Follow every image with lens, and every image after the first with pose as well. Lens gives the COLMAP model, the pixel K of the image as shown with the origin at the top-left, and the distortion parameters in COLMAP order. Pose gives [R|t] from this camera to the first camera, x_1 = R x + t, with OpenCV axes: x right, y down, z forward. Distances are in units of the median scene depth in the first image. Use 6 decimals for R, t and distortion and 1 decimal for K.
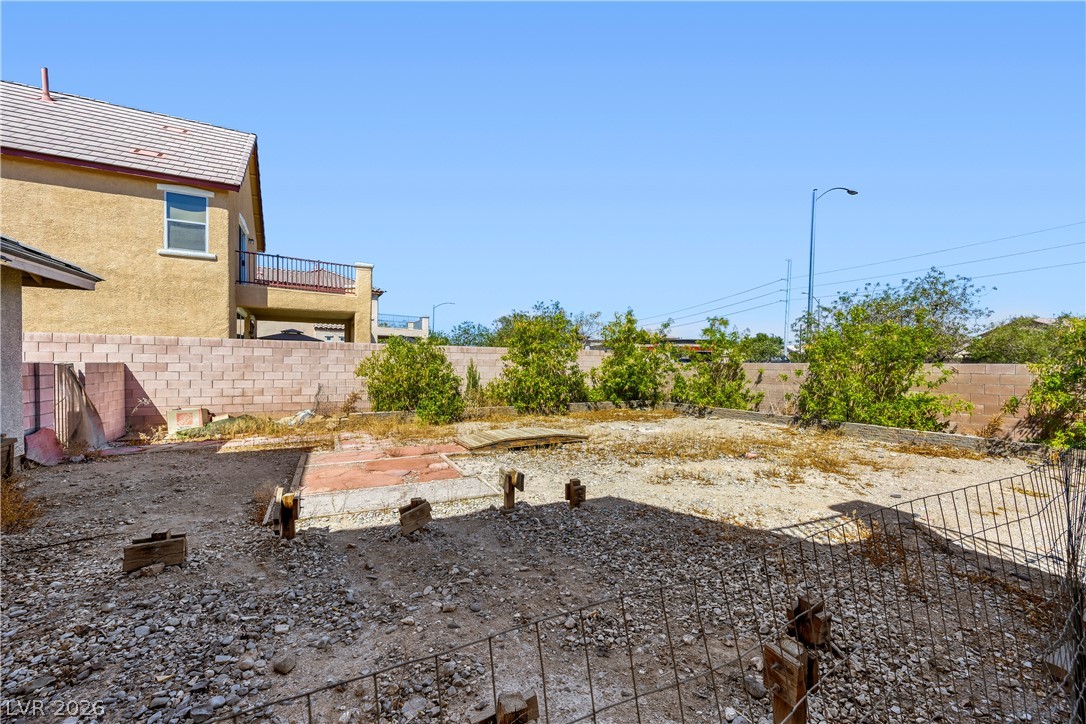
lens RADIAL K [[428.0, 0, 545.1], [0, 428.0, 370.4], [0, 0, 1]] dist [-0.001245, -0.000484]
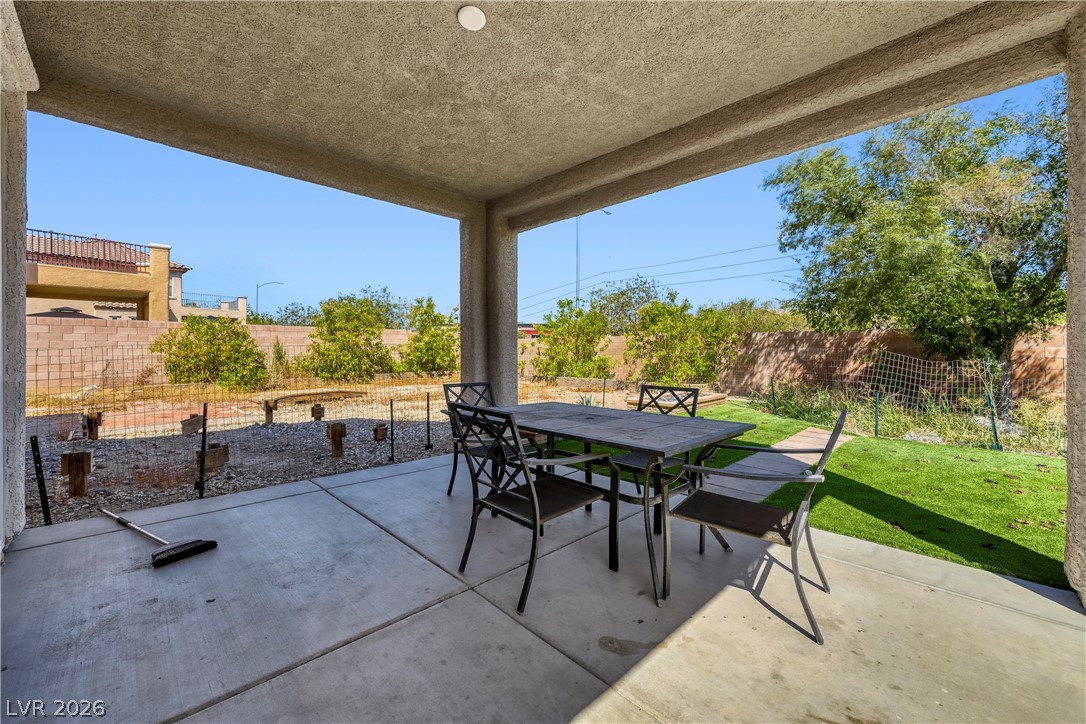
lens RADIAL K [[428.0, 0, 541.7], [0, 428.0, 351.9], [0, 0, 1]] dist [-0.001245, -0.000484]
pose [[0.949267, -0.014283, 0.314146, 0.124421], [0.016360, 0.999858, -0.003978, 0.027740], [-0.314045, 0.008915, 0.949366, -0.264745]]
